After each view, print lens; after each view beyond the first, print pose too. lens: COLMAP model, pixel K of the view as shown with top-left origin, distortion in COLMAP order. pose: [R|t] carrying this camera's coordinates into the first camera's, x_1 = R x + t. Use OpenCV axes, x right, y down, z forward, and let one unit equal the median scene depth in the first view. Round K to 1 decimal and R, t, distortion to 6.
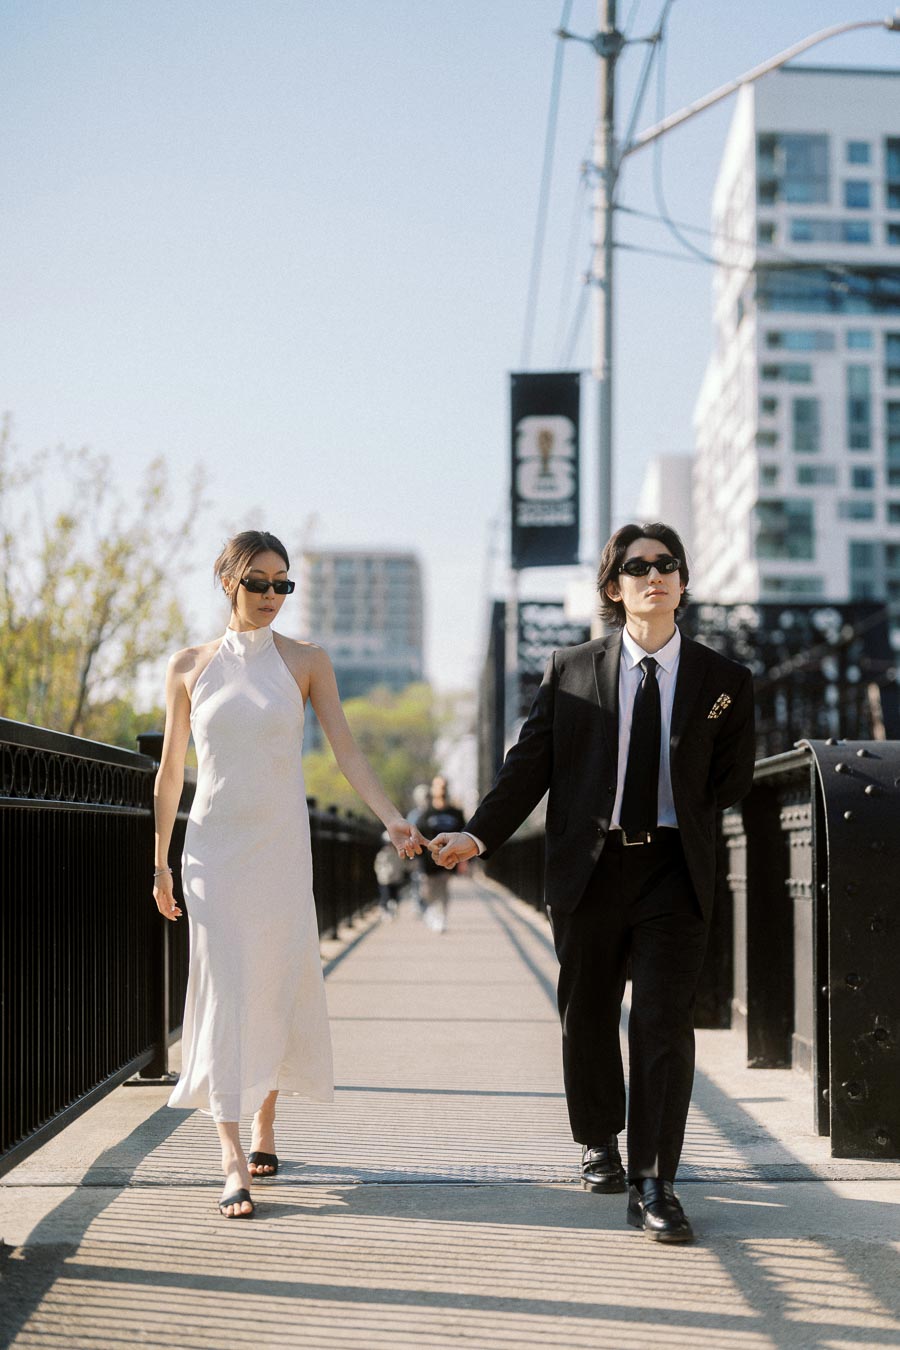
lens RADIAL K [[2030.6, 0, 450.0], [0, 2030.6, 675.0], [0, 0, 1]] dist [0.008800, 0.025391]
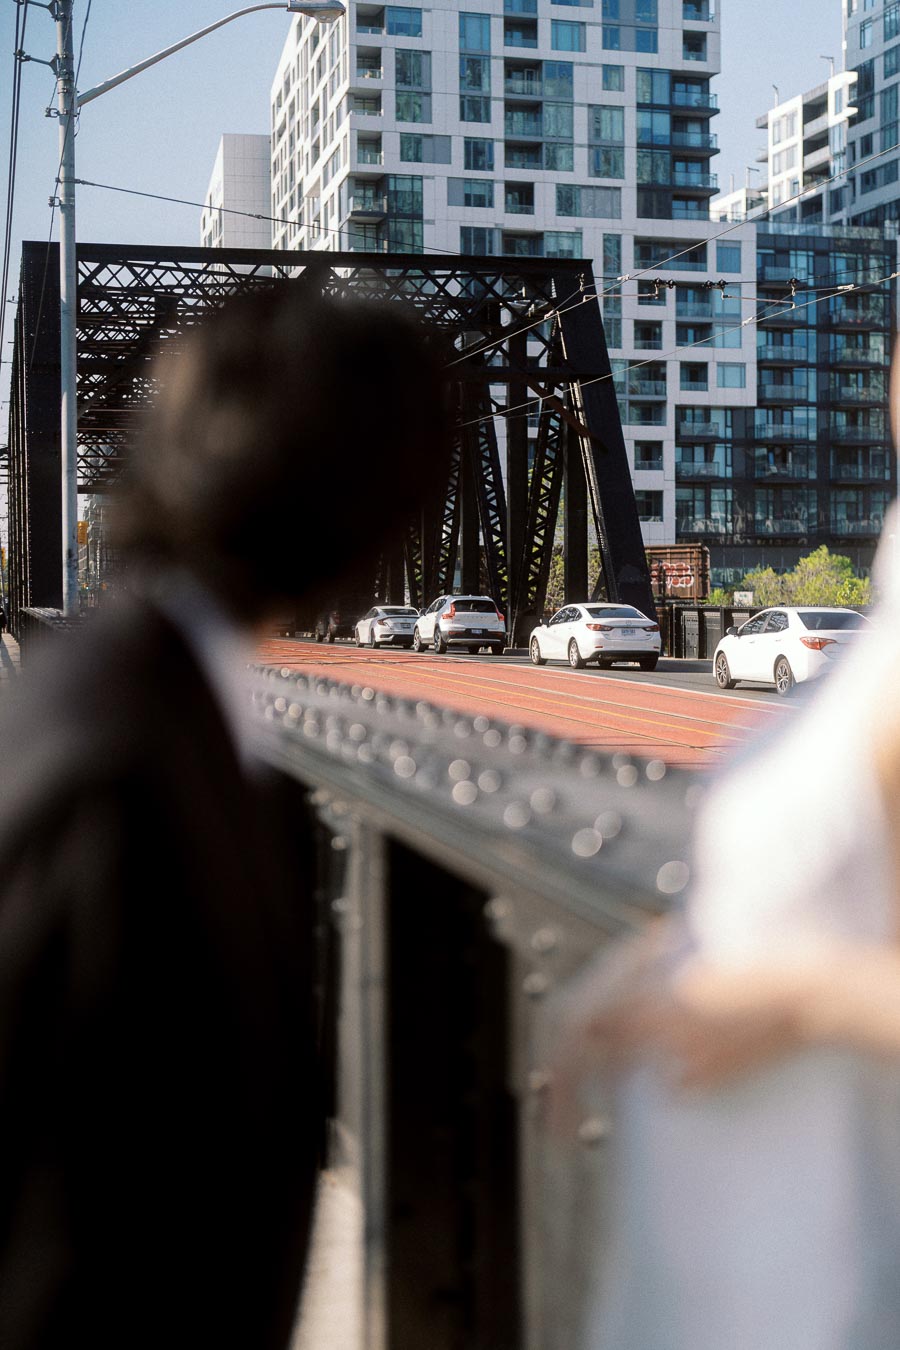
lens RADIAL K [[1981.8, 0, 447.7], [0, 1981.8, 623.5], [0, 0, 1]] dist [0.007335, -0.006006]
pose [[0.974618, -0.016713, 0.223249, 0.004460], [-0.006949, 0.994471, 0.104784, 0.010567], [-0.223766, -0.103676, 0.969113, 0.187612]]
